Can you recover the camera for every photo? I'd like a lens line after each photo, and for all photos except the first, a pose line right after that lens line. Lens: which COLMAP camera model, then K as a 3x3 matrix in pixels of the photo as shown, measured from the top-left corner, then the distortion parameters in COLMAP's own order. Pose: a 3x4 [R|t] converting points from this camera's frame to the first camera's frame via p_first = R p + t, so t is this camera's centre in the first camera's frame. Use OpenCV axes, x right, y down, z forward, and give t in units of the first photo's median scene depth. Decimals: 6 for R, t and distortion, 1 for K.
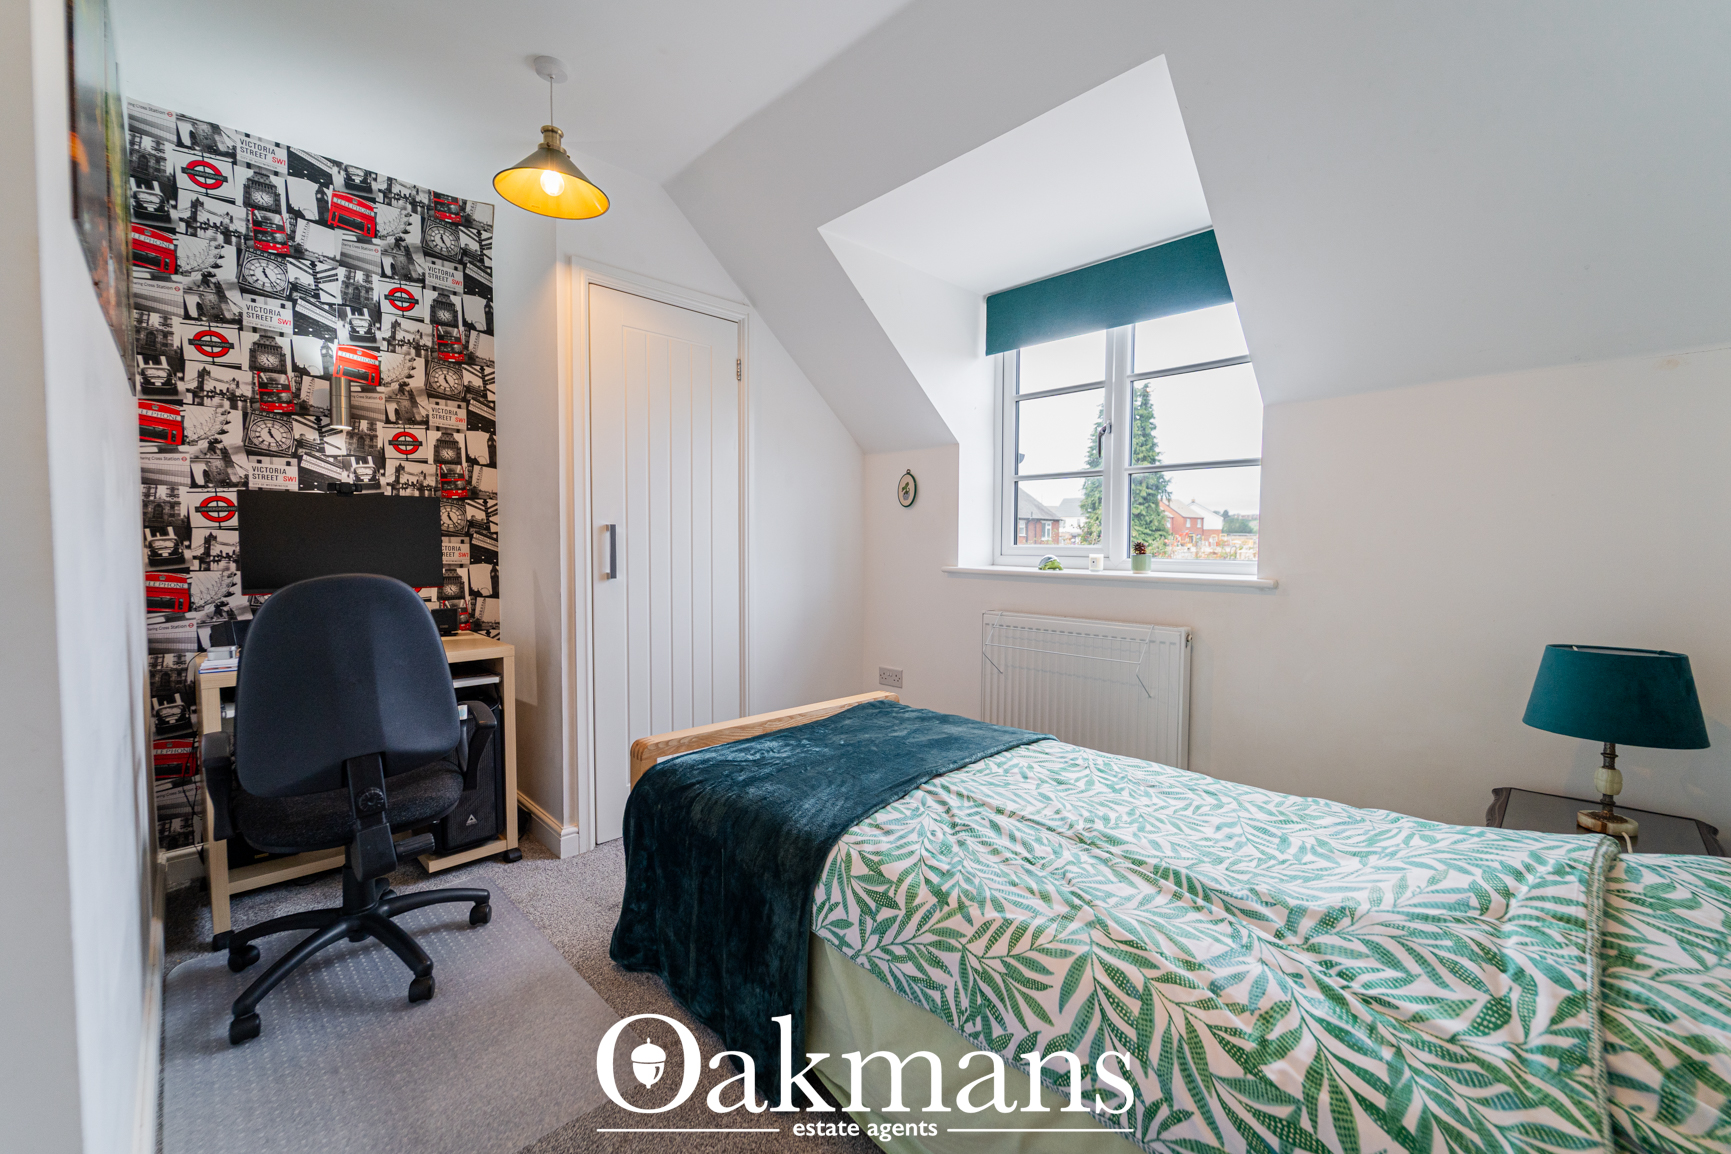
lens RADIAL K [[715.6, 0, 872.9], [0, 715.6, 572.5], [0, 0, 1]] dist [0.011962, -0.000174]
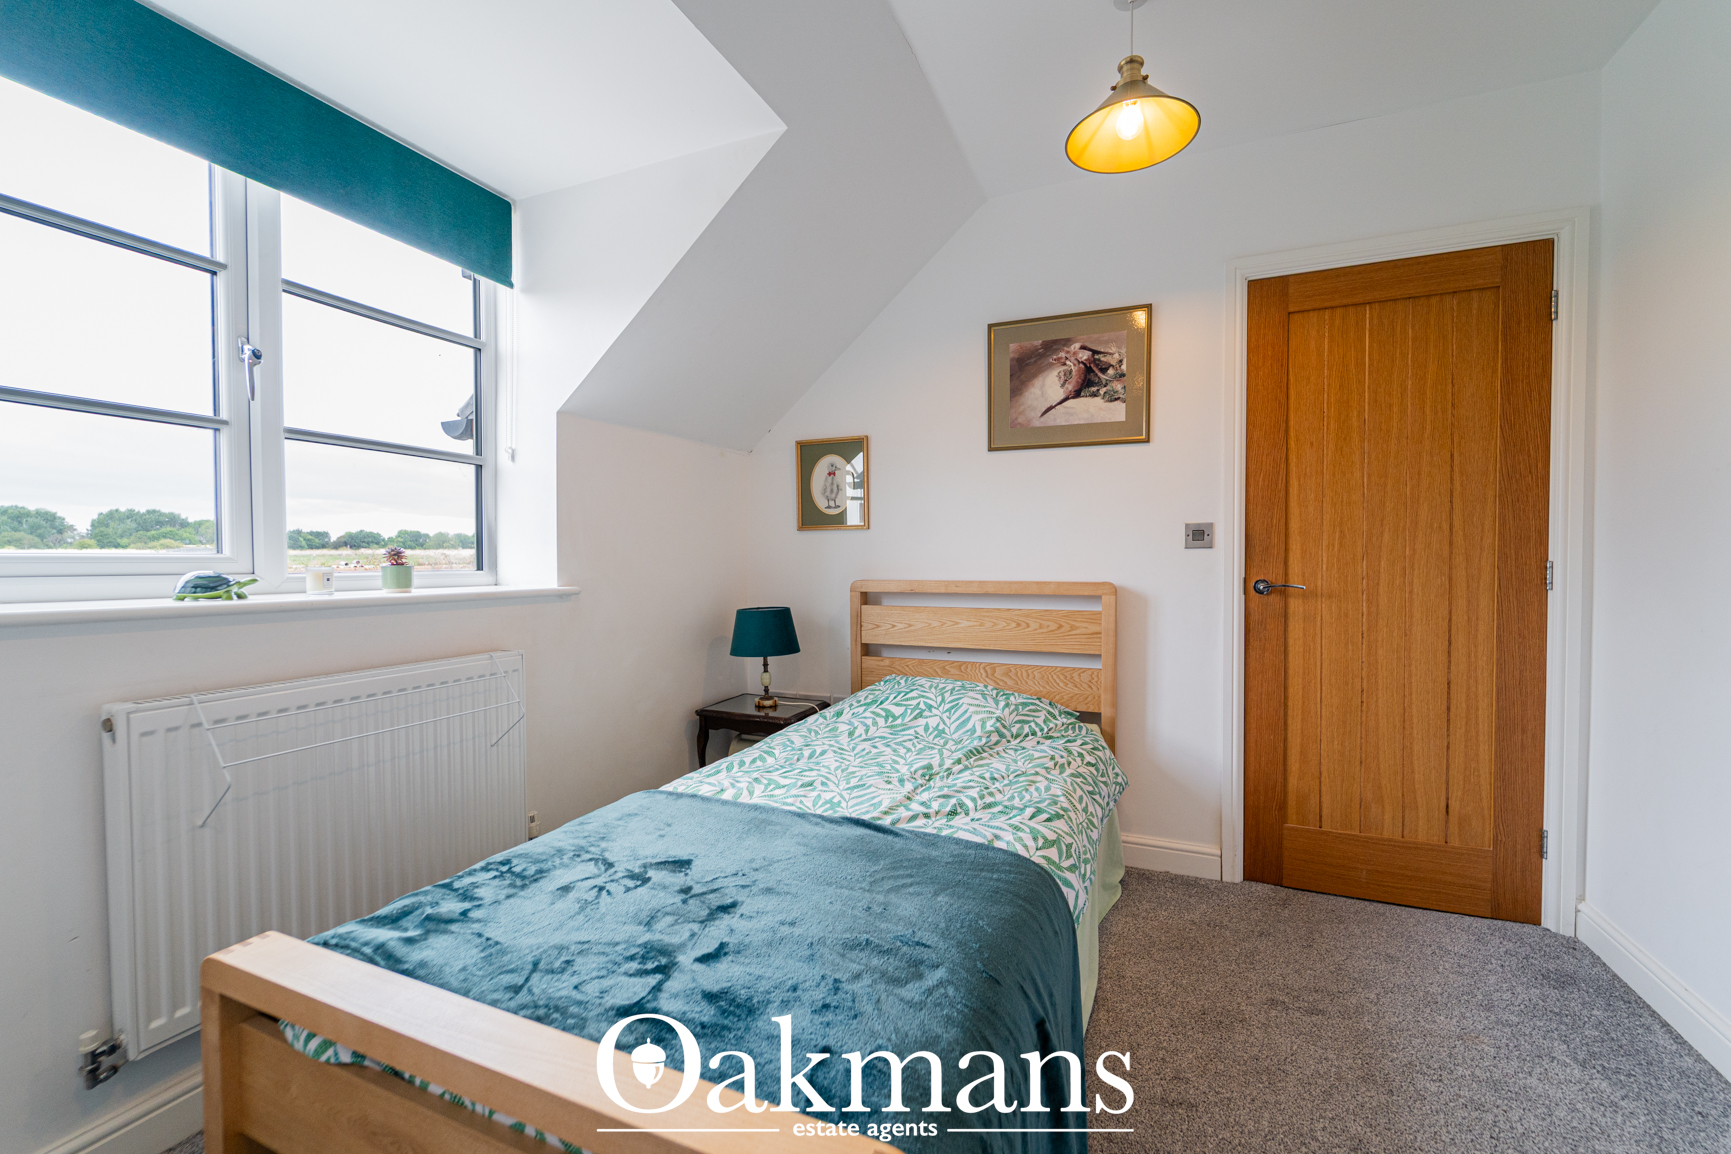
lens RADIAL K [[715.6, 0, 872.9], [0, 715.6, 572.5], [0, 0, 1]] dist [0.011962, -0.000174]
pose [[-0.393168, -0.021030, 0.919226, -0.753292], [0.040885, 0.998350, 0.040327, -0.045516], [-0.918557, 0.053438, -0.391660, 1.407660]]
